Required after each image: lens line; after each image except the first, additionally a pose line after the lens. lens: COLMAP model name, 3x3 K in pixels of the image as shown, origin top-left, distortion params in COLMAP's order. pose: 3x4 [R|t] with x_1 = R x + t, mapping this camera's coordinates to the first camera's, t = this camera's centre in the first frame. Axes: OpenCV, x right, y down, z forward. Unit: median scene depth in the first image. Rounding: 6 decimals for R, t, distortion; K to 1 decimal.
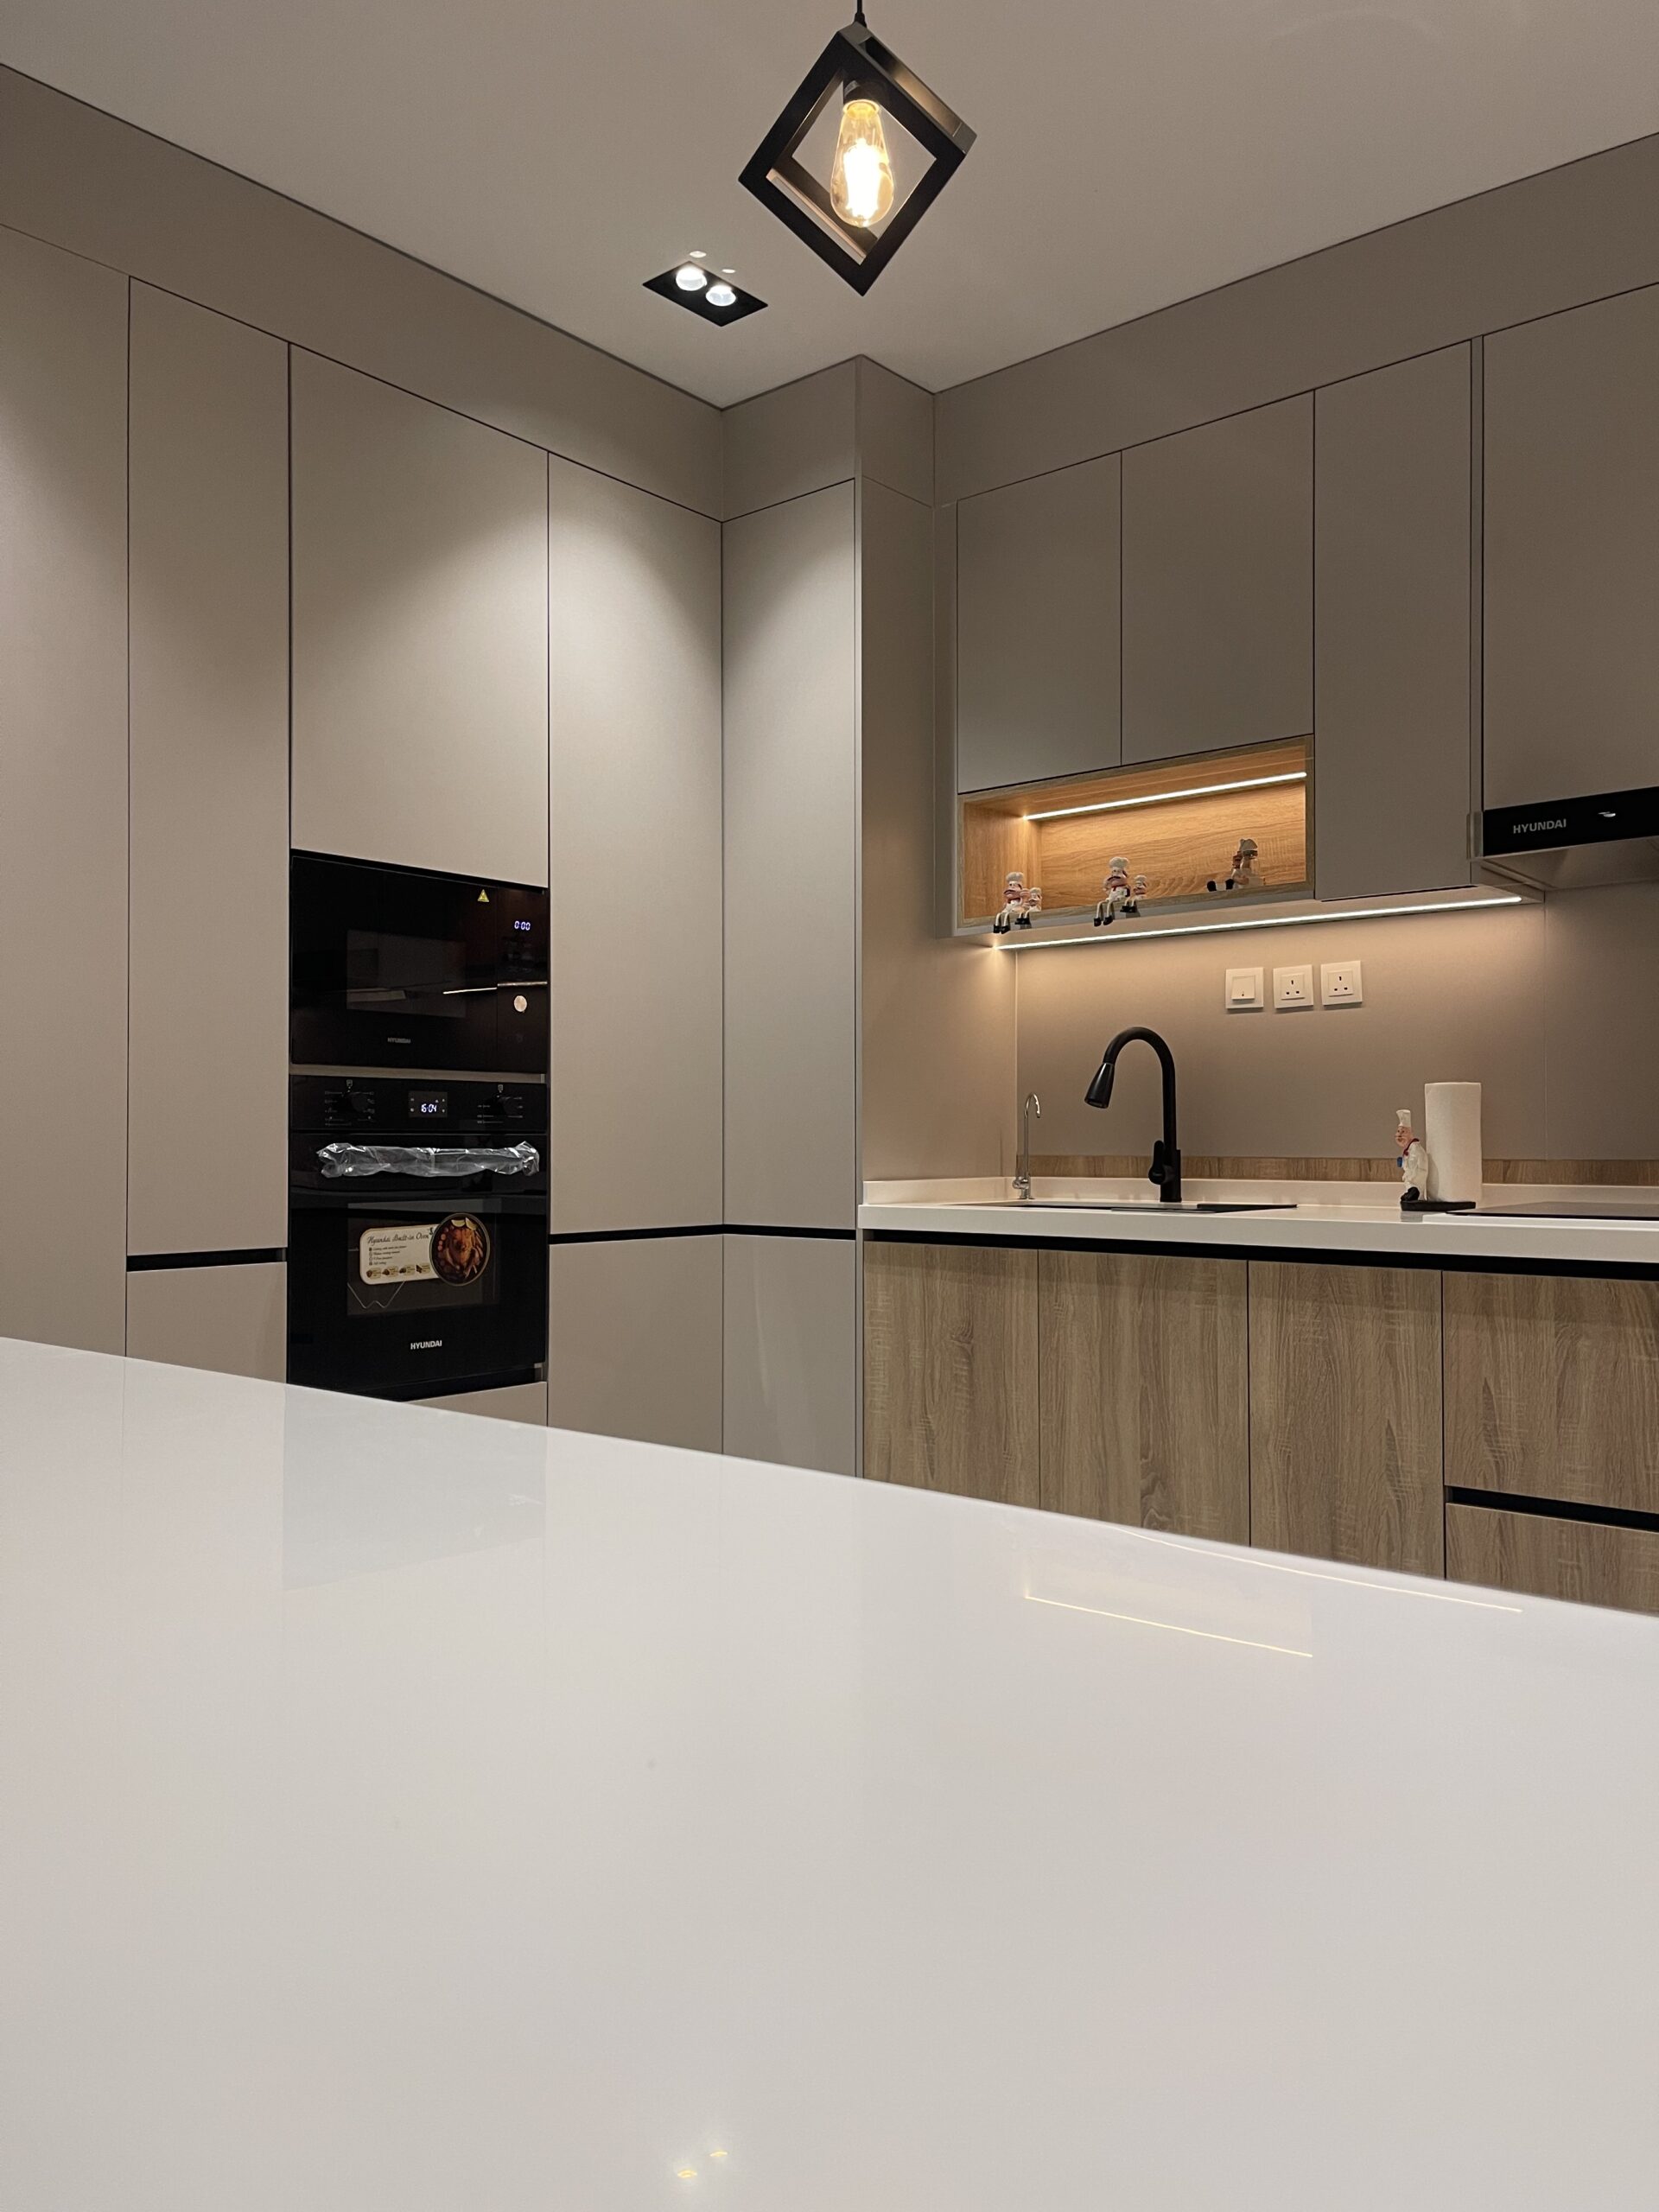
lens RADIAL K [[1672.7, 0, 840.3], [0, 1672.7, 1114.1], [0, 0, 1]] dist [0.056977, -0.057333]
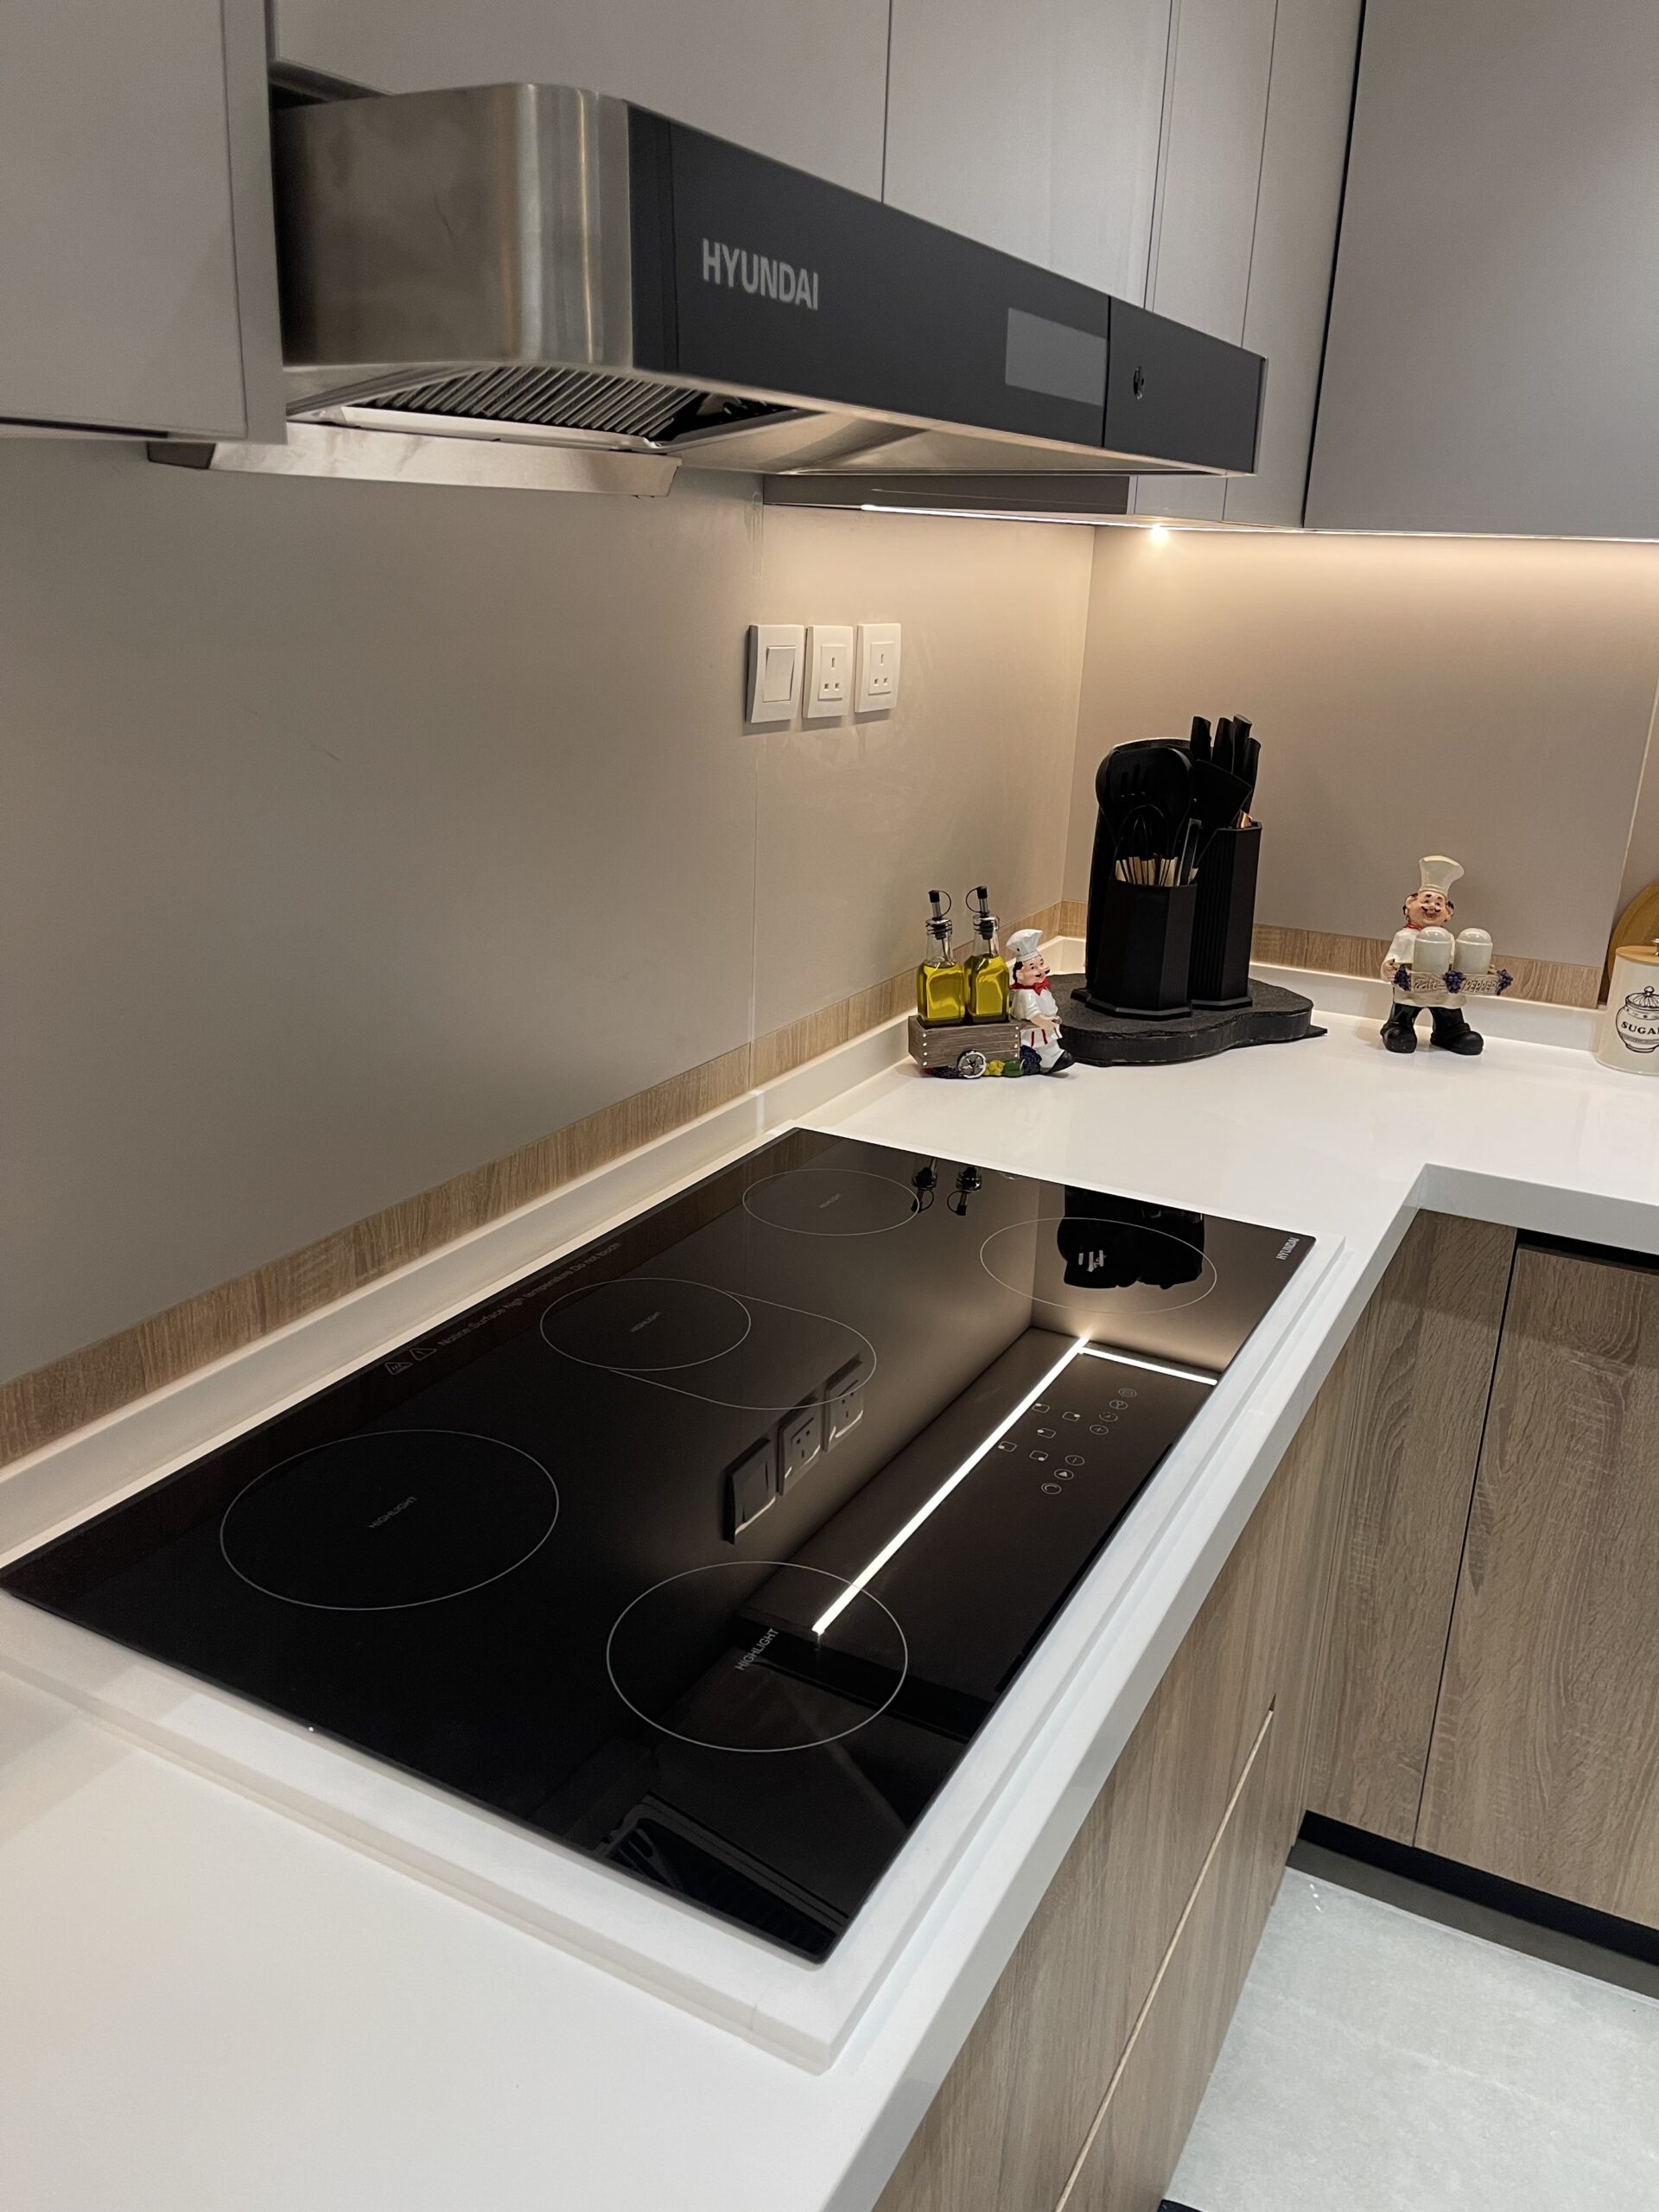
lens RADIAL K [[1672.7, 0, 840.3], [0, 1672.7, 1114.1], [0, 0, 1]] dist [0.056977, -0.057333]
pose [[-0.216139, -0.324964, 0.920697, 0.147509], [-0.054141, 0.945525, 0.321017, -0.119737], [-0.974860, 0.019537, -0.221959, 0.904144]]
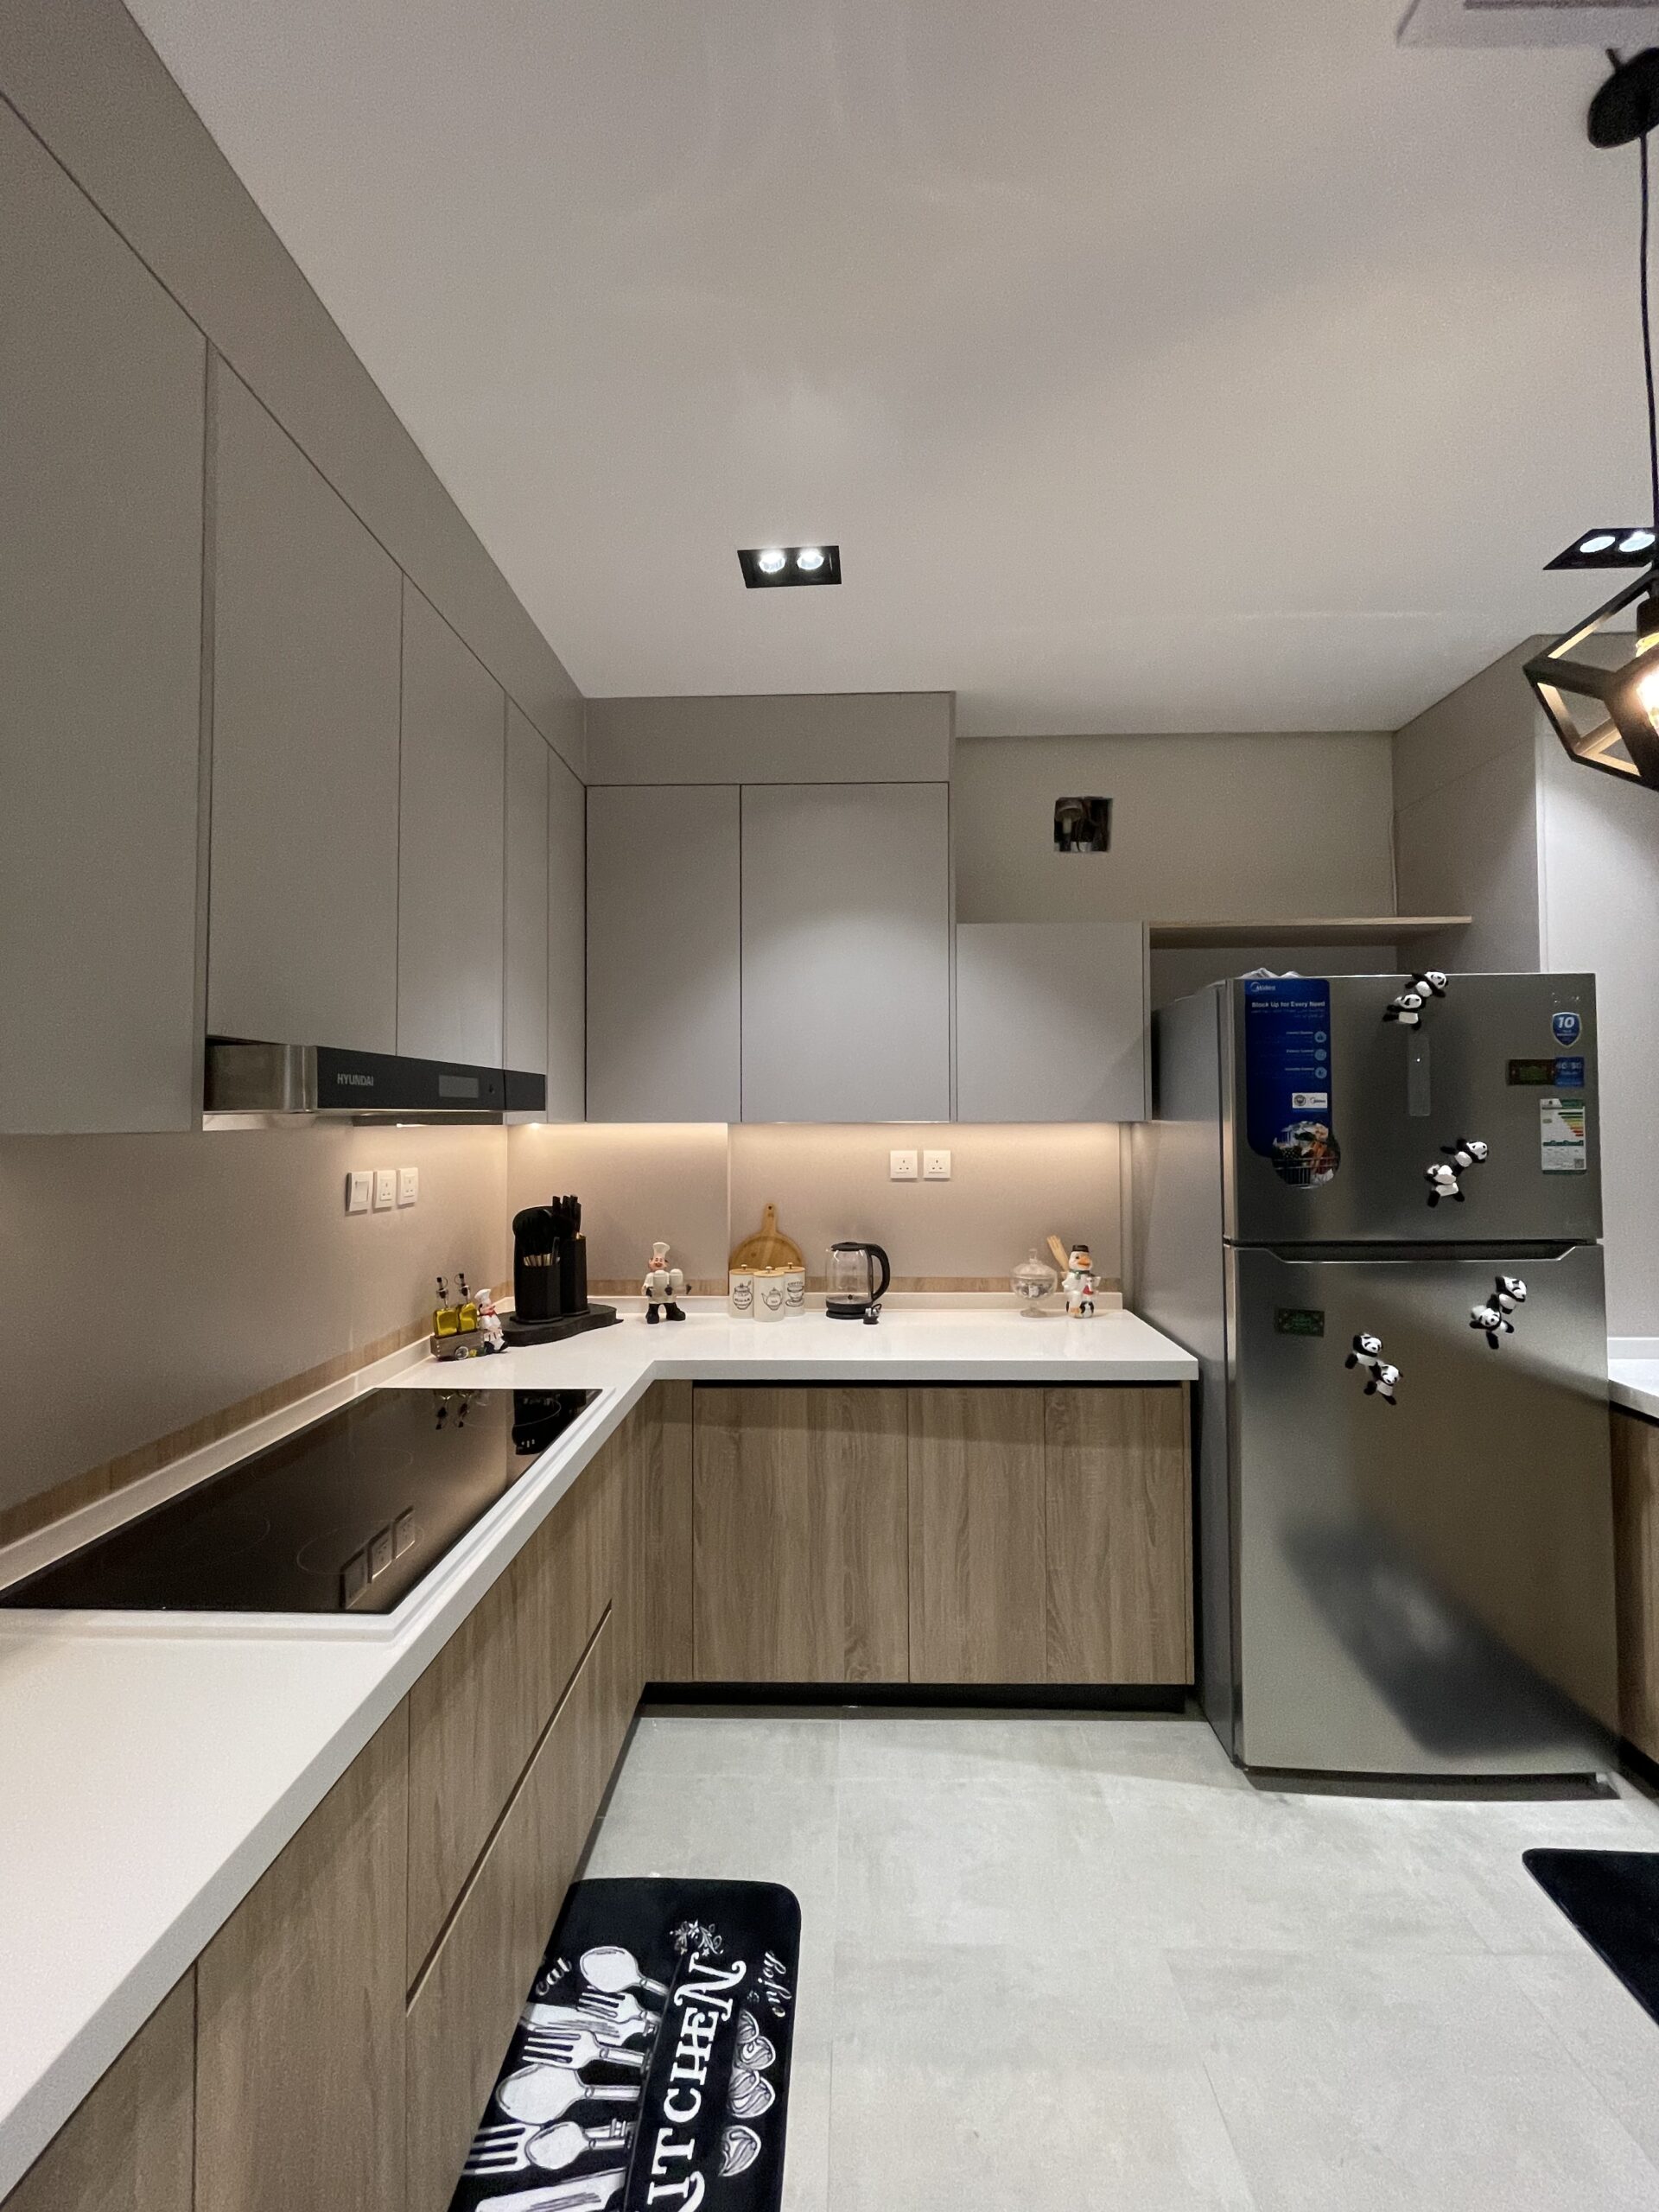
lens RADIAL K [[895.3, 0, 826.5], [0, 895.3, 1091.2], [0, 0, 1]] dist [0.000578, -0.003158]
pose [[-0.617349, 0.028264, 0.786182, -0.054153], [-0.006000, 0.999156, -0.040632, -0.129694], [-0.786667, -0.029801, -0.616658, 0.943478]]
